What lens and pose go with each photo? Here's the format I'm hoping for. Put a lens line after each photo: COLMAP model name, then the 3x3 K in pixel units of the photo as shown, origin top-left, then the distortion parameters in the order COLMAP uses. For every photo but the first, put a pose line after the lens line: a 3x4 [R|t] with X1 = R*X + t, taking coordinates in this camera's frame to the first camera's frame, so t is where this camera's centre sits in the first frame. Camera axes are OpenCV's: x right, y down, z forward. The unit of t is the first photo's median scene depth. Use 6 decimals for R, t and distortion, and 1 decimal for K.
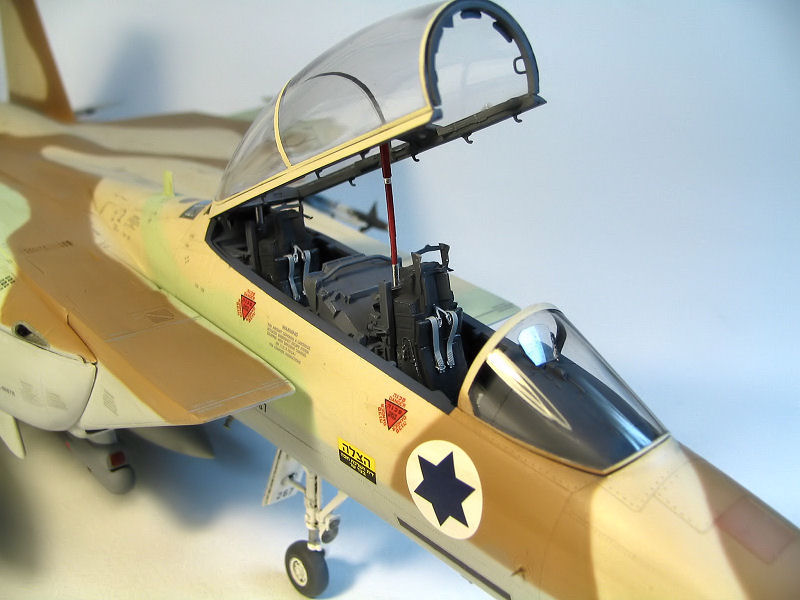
lens RADIAL K [[867.2, 0, 397.9], [0, 867.2, 302.6], [0, 0, 1]] dist [-0.142076, 0.000000]
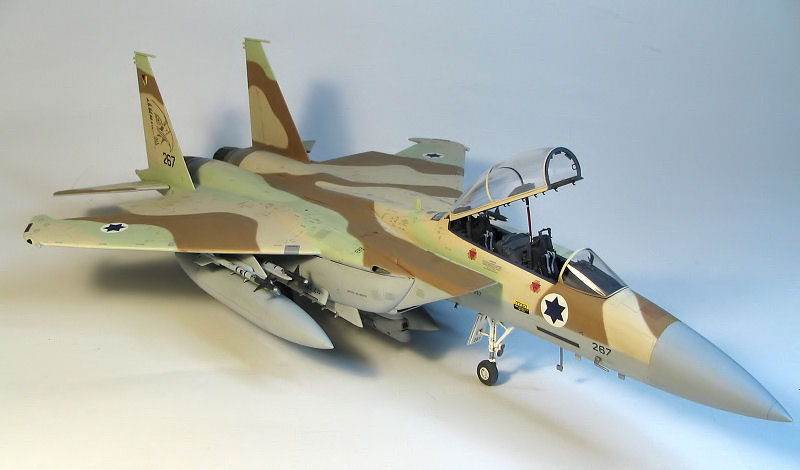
lens RADIAL K [[895.7, 0, 401.6], [0, 895.7, 236.1], [0, 0, 1]] dist [-0.154221, 0.000000]
pose [[0.998256, -0.035753, -0.046969, -0.284360], [0.033049, 0.997820, -0.057130, 0.105813], [0.048909, 0.055478, 0.997261, -1.871156]]
